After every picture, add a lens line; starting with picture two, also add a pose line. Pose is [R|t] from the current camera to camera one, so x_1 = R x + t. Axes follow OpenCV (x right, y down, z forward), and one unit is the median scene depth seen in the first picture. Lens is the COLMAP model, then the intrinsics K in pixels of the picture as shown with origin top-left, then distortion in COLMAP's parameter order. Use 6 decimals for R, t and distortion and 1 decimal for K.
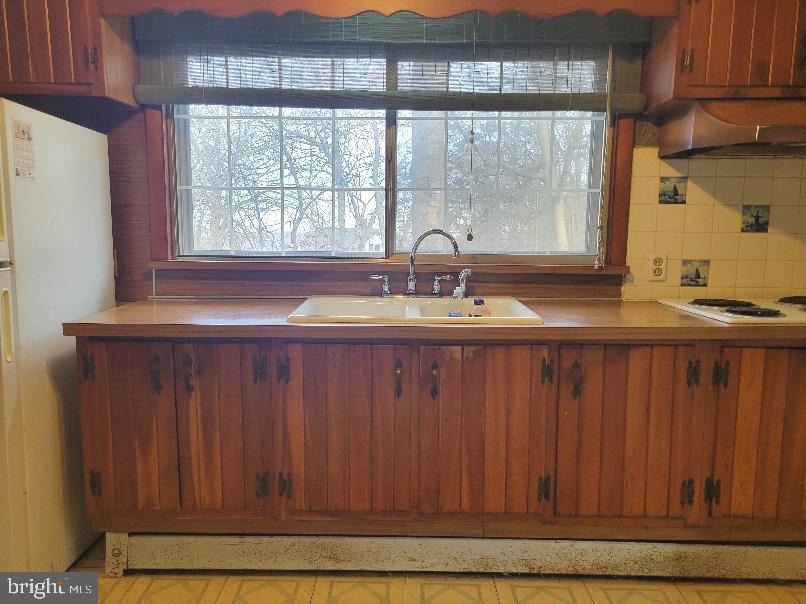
lens RADIAL K [[603.9, 0, 400.5], [0, 603.9, 305.0], [0, 0, 1]] dist [0.056604, -0.025824]
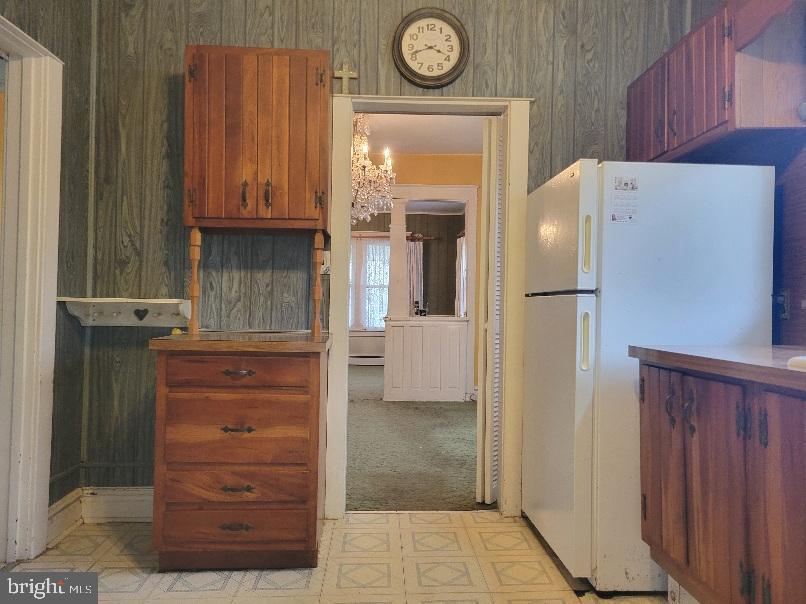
lens RADIAL K [[603.9, 0, 404.6], [0, 603.9, 302.8], [0, 0, 1]] dist [0.056604, -0.025824]
pose [[0.070319, -0.014481, -0.997419, 0.415765], [-0.131589, 0.991022, -0.023665, 0.025874], [0.988807, 0.132913, 0.067782, 0.404946]]
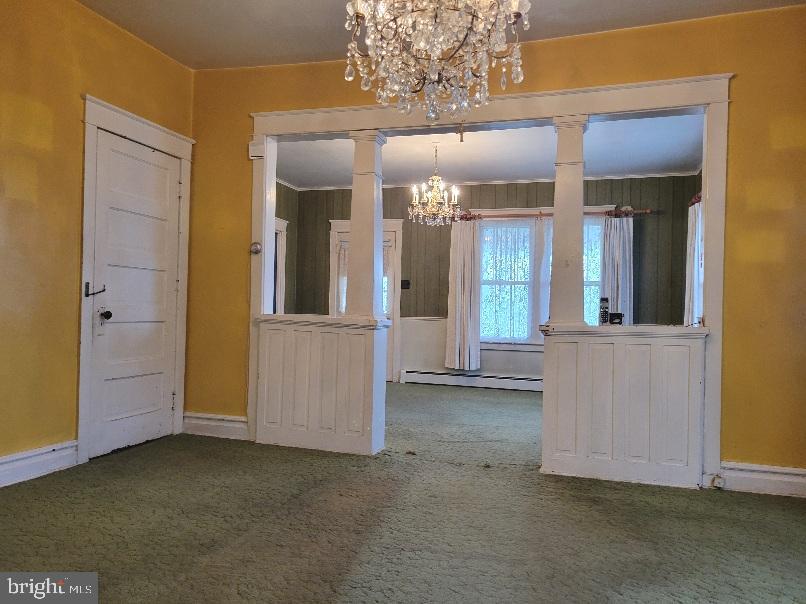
lens RADIAL K [[603.9, 0, 403.1], [0, 603.9, 301.5], [0, 0, 1]] dist [0.056604, -0.025824]
pose [[-0.280596, -0.027943, -0.959419, -0.716475], [-0.141118, 0.989915, 0.012440, 0.008586], [0.949395, 0.138882, -0.281710, 0.601886]]
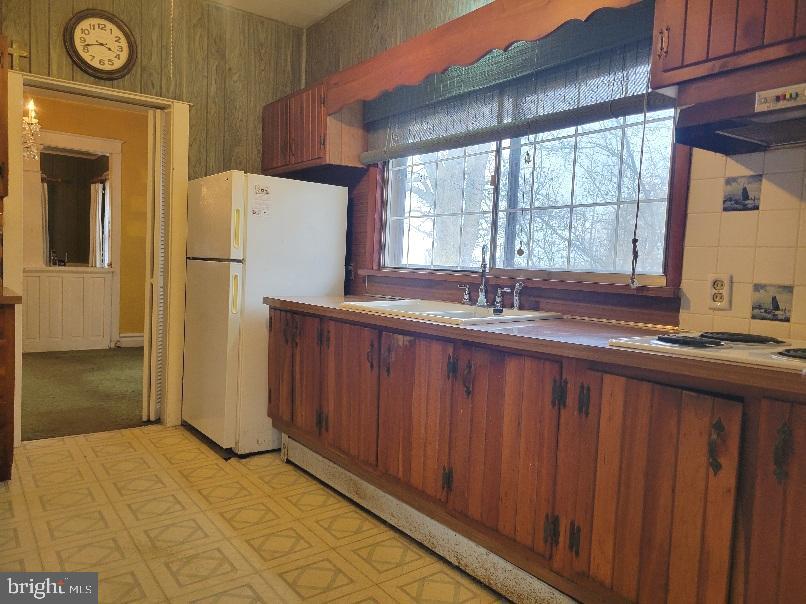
lens RADIAL K [[603.9, 0, 402.2], [0, 603.9, 300.9], [0, 0, 1]] dist [0.056604, -0.025824]
pose [[0.607325, 0.064113, -0.791863, 0.830566], [-0.129855, 0.991345, -0.019330, 0.018730], [0.783769, 0.114567, 0.610393, 0.208330]]
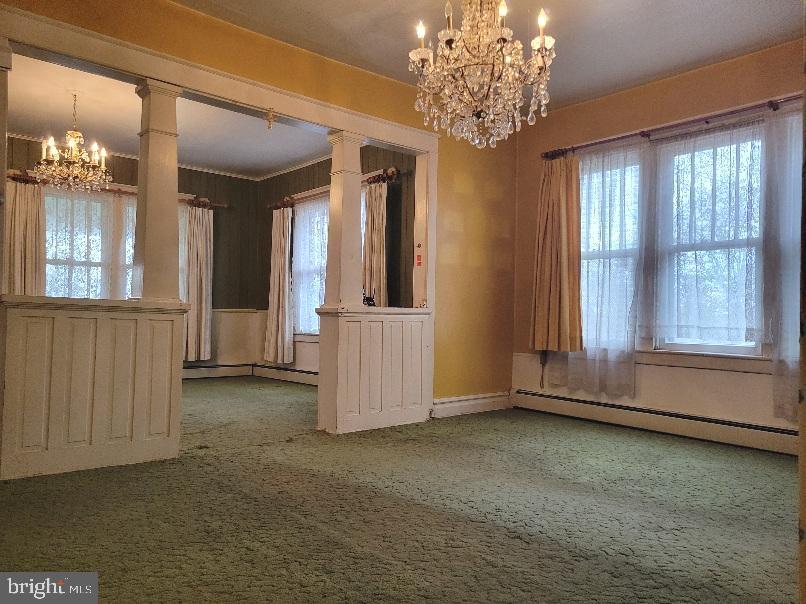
lens RADIAL K [[603.9, 0, 404.6], [0, 603.9, 301.4], [0, 0, 1]] dist [0.056604, -0.025824]
pose [[0.668617, -0.009400, -0.743548, -0.843567], [-0.103981, 0.988914, -0.106004, 0.195642], [0.736301, 0.148191, 0.660227, -0.564566]]
